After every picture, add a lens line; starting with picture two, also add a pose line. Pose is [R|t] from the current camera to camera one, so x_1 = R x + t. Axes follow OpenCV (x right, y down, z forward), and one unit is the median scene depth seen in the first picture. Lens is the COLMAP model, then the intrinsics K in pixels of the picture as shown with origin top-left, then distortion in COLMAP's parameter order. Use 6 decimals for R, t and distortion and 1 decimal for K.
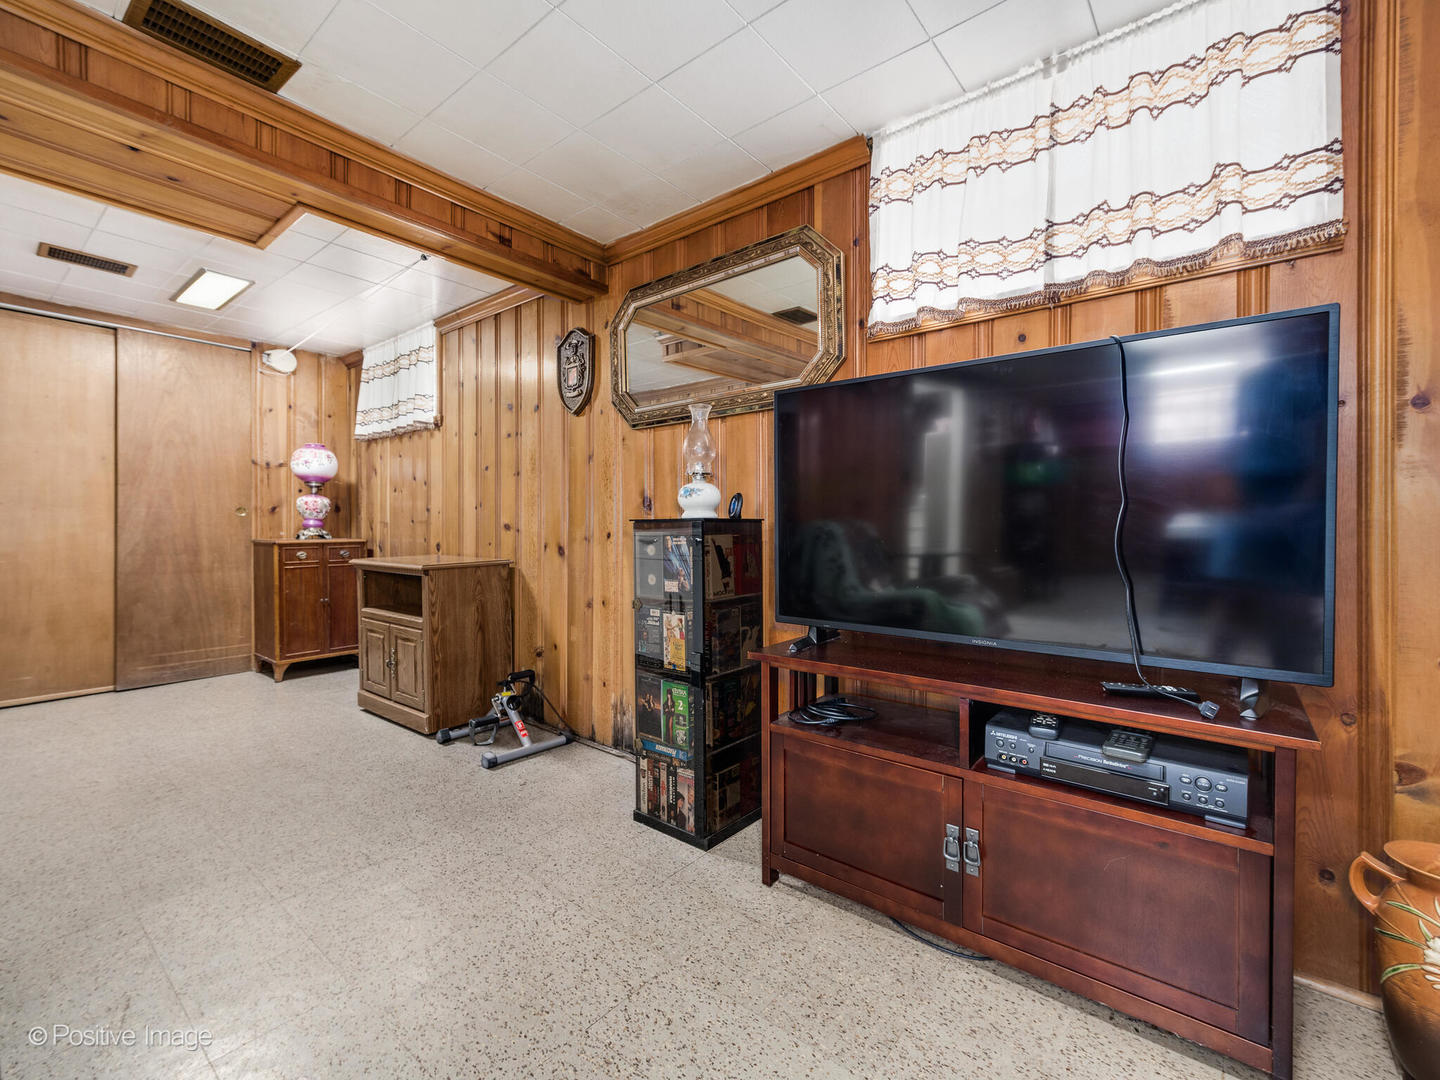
lens RADIAL K [[629.1, 0, 722.0], [0, 629.1, 529.5], [0, 0, 1]] dist [0.002393, -0.000042]
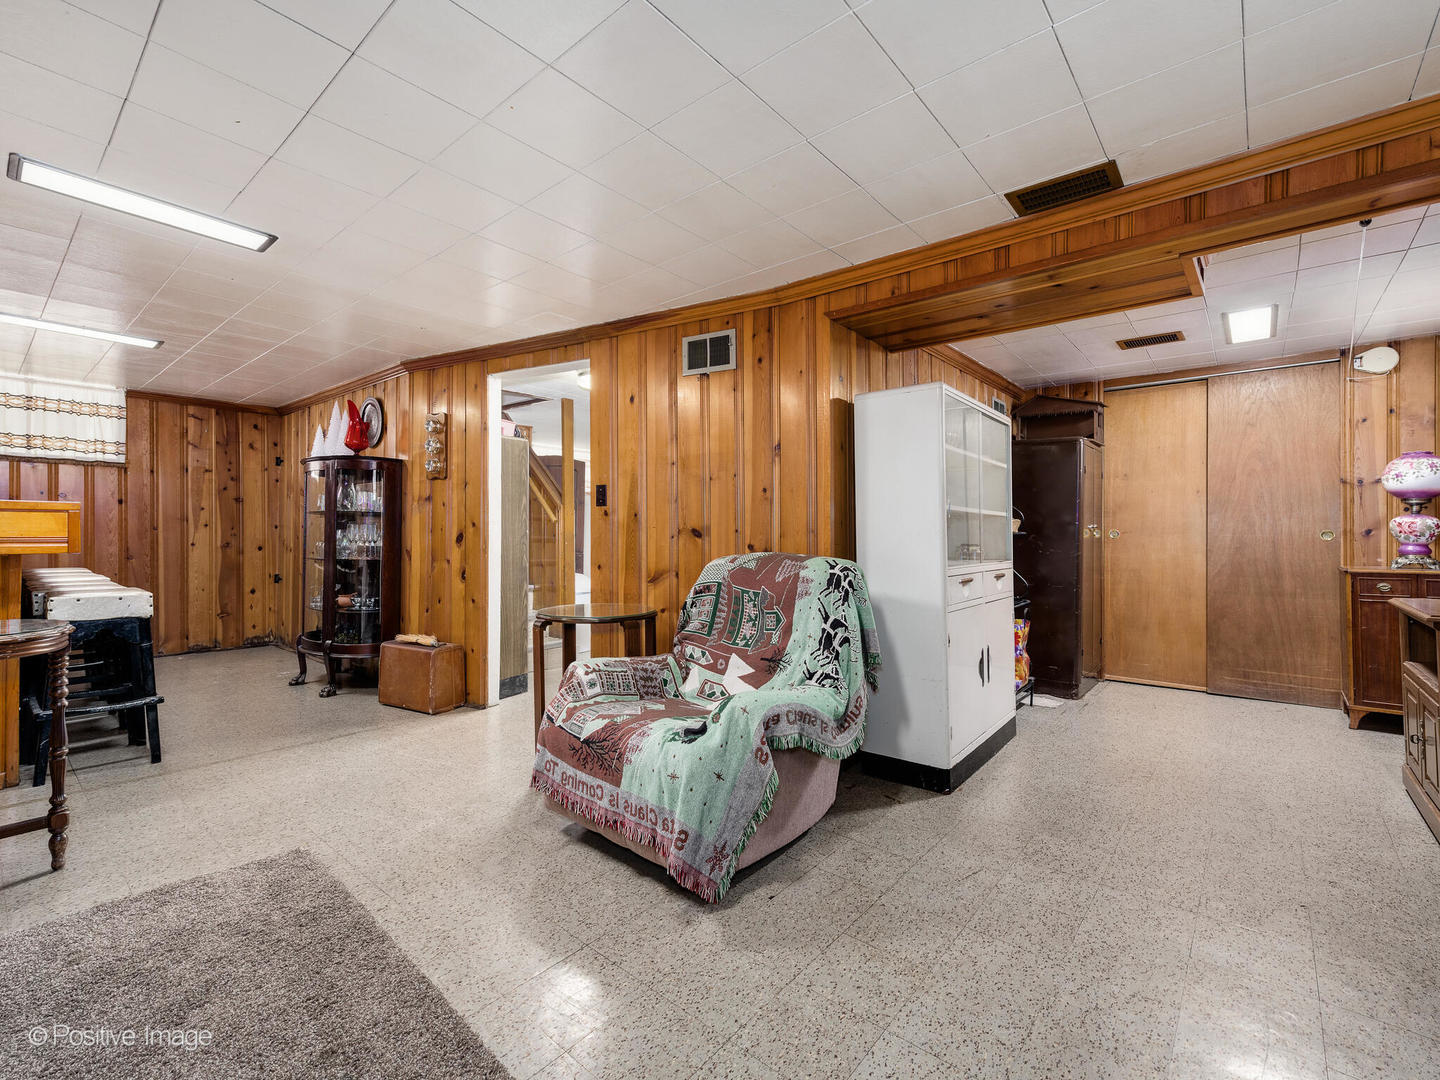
lens RADIAL K [[629.1, 0, 721.7], [0, 629.1, 537.9], [0, 0, 1]] dist [0.002393, -0.000042]
pose [[-0.023343, 0.000833, -0.999727, 0.203616], [-0.006320, 0.999980, 0.000981, -0.021305], [0.999708, 0.006341, -0.023337, 0.133537]]
